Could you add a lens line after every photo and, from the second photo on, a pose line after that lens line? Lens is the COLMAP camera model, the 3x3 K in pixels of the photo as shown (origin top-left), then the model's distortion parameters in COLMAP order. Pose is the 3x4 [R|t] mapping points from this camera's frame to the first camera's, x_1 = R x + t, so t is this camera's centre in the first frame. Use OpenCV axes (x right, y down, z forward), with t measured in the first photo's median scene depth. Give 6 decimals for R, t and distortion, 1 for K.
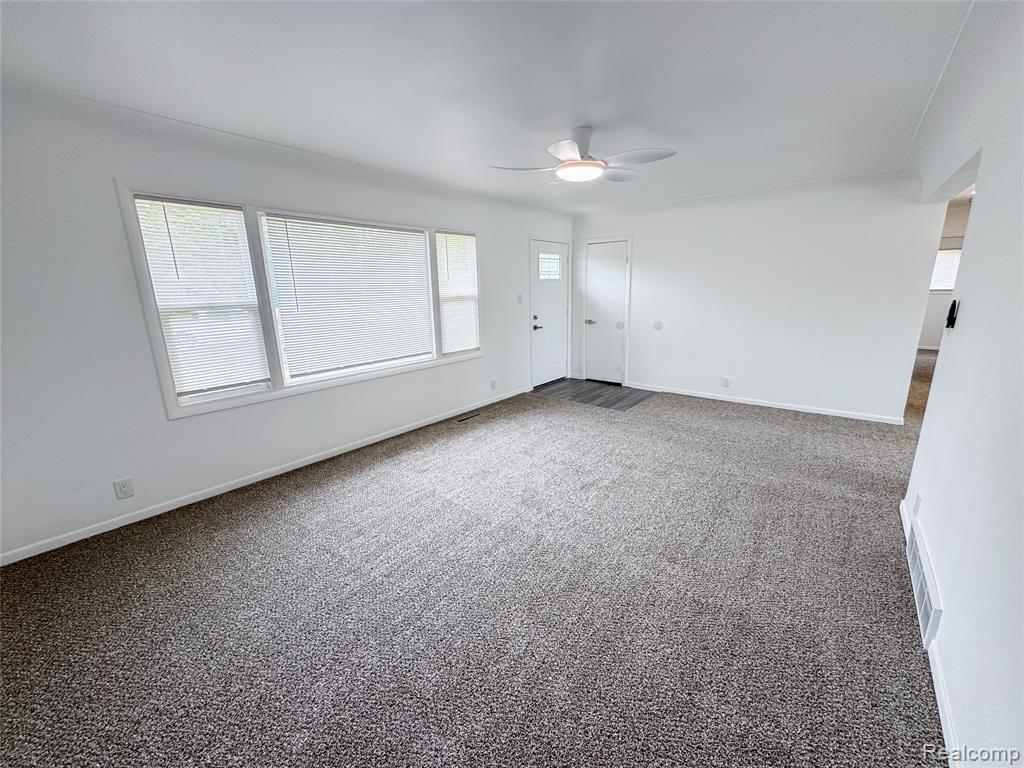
lens RADIAL K [[409.4, 0, 513.0], [0, 409.4, 384.3], [0, 0, 1]] dist [-0.000342, -0.000043]
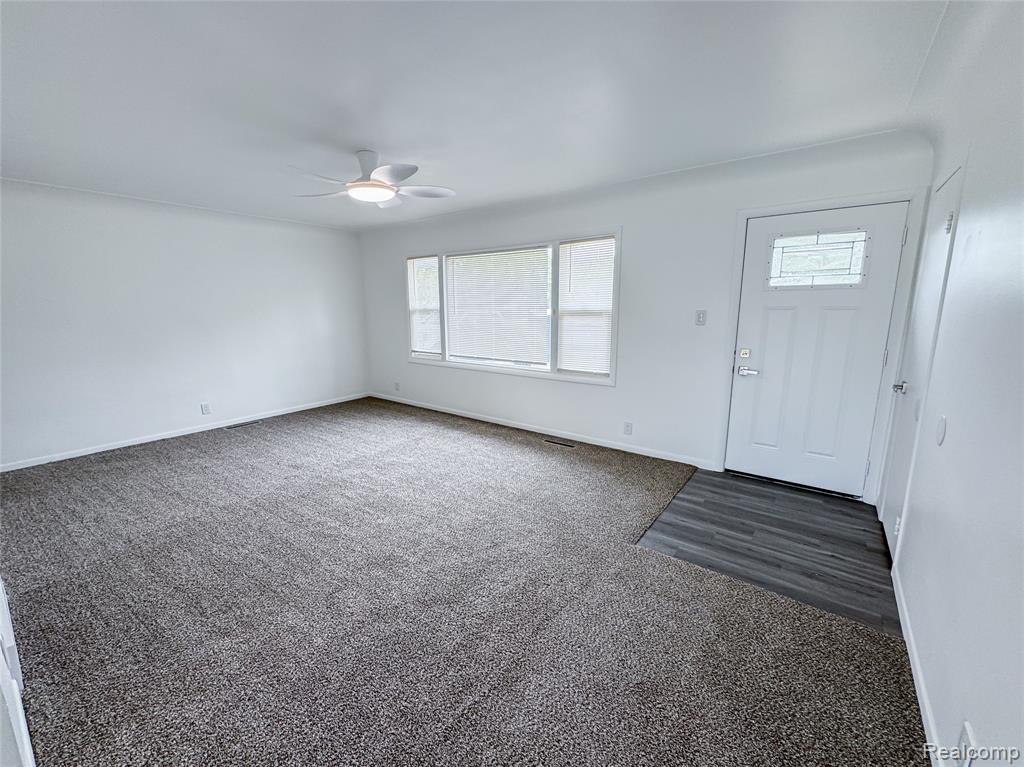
lens RADIAL K [[417.7, 0, 512.0], [0, 417.7, 383.5], [0, 0, 1]] dist [-0.000386, -0.000109]
pose [[0.041182, 0.204686, -0.977961, 0.789155], [-0.227156, 0.955078, 0.190331, -0.203670], [0.972987, 0.214312, 0.085828, 0.818547]]
